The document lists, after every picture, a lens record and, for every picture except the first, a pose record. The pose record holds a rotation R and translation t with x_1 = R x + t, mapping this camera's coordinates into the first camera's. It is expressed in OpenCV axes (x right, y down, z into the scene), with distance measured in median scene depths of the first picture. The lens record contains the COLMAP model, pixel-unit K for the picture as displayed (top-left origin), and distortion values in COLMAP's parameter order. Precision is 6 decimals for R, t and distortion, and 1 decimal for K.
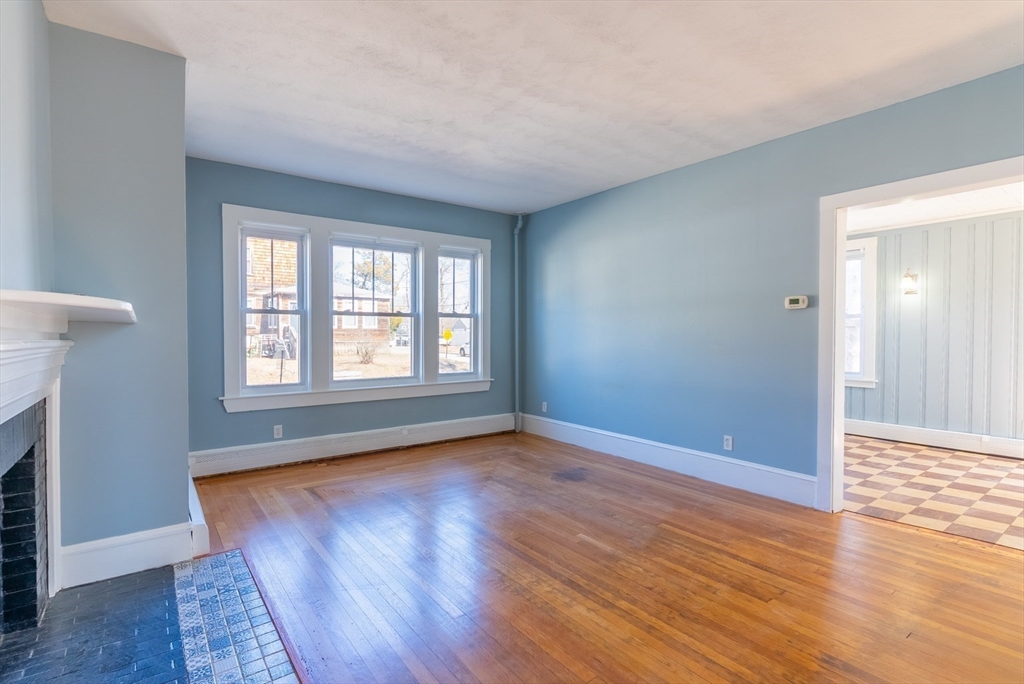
lens RADIAL K [[492.0, 0, 508.8], [0, 492.0, 343.8], [0, 0, 1]] dist [-0.003167, -0.001470]
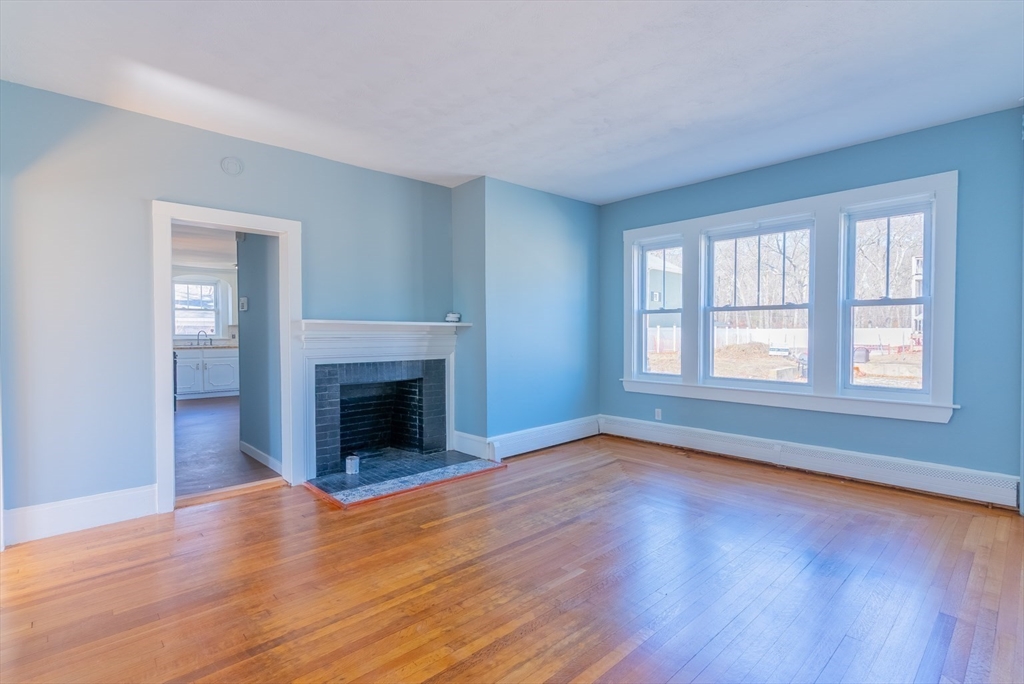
lens RADIAL K [[492.0, 0, 513.2], [0, 492.0, 342.9], [0, 0, 1]] dist [-0.003167, -0.001470]
pose [[0.106782, 0.026941, -0.993917, 0.849115], [-0.015700, 0.999554, 0.025407, -0.019339], [0.994158, 0.012891, 0.107157, 0.692976]]
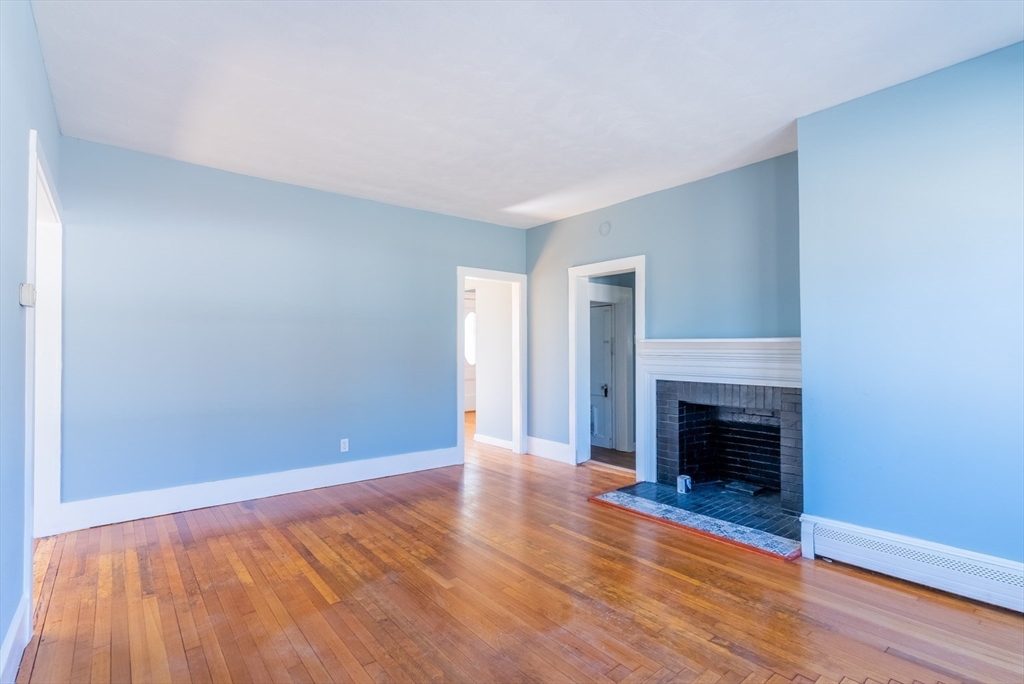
lens RADIAL K [[492.0, 0, 507.6], [0, 492.0, 338.5], [0, 0, 1]] dist [-0.003167, -0.001470]
pose [[-0.999368, 0.000986, -0.035527, 0.062707], [0.000976, 0.999999, 0.000318, -0.038537], [0.035528, 0.000283, -0.999369, 1.640009]]
